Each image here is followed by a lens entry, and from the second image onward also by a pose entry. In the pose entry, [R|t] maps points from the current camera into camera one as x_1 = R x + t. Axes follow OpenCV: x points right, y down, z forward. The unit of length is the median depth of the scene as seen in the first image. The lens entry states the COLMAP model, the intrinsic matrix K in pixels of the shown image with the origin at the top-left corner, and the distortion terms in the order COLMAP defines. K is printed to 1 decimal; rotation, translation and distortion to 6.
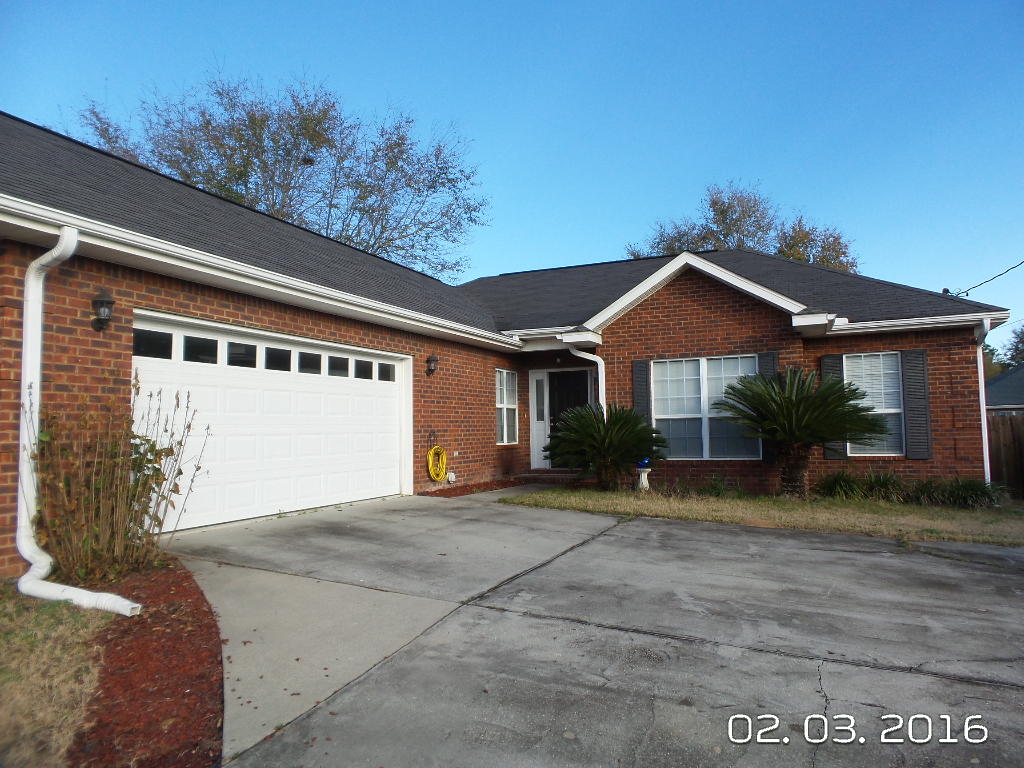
lens RADIAL K [[706.3, 0, 516.7], [0, 706.3, 386.6], [0, 0, 1]] dist [0.007715, 0.001885]
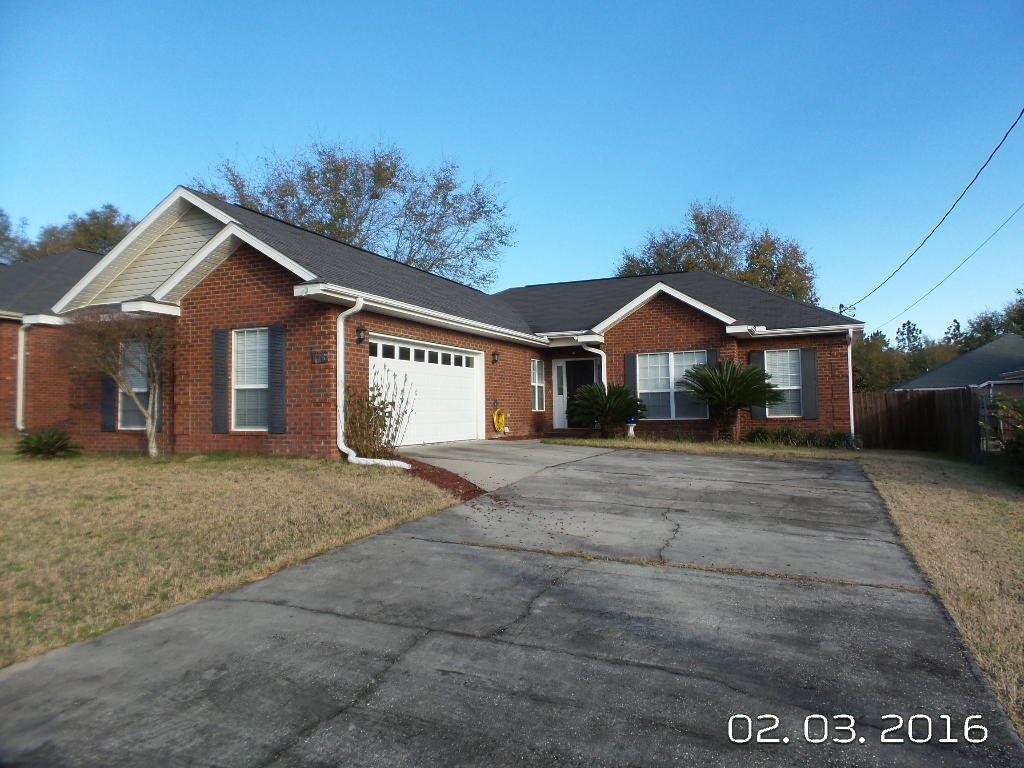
lens RADIAL K [[706.3, 0, 507.3], [0, 706.3, 379.0], [0, 0, 1]] dist [0.007715, 0.001885]
pose [[0.999970, 0.001567, -0.007609, -0.074184], [-0.001466, 0.999912, 0.013185, -0.003020], [0.007629, -0.013174, 0.999884, -0.505115]]
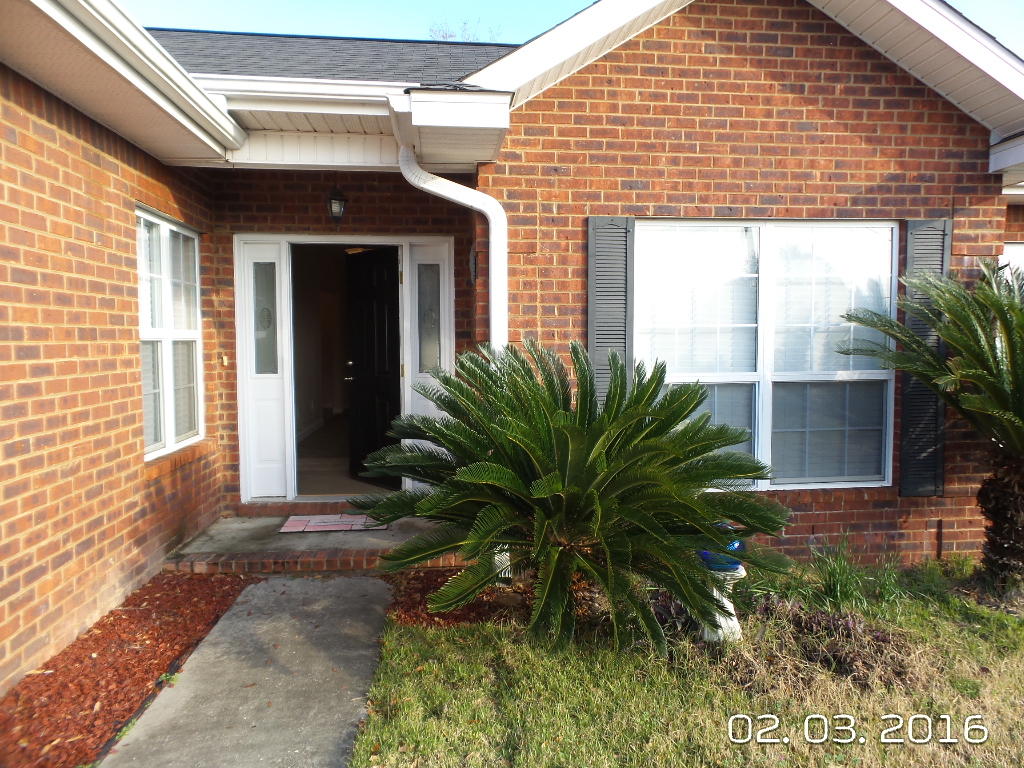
lens RADIAL K [[706.3, 0, 518.8], [0, 706.3, 384.4], [0, 0, 1]] dist [0.007715, 0.001885]
pose [[0.874713, -0.016703, 0.484354, -0.037417], [-0.042396, 0.992937, 0.110806, 0.008030], [-0.482784, -0.117458, 0.867827, 0.716811]]
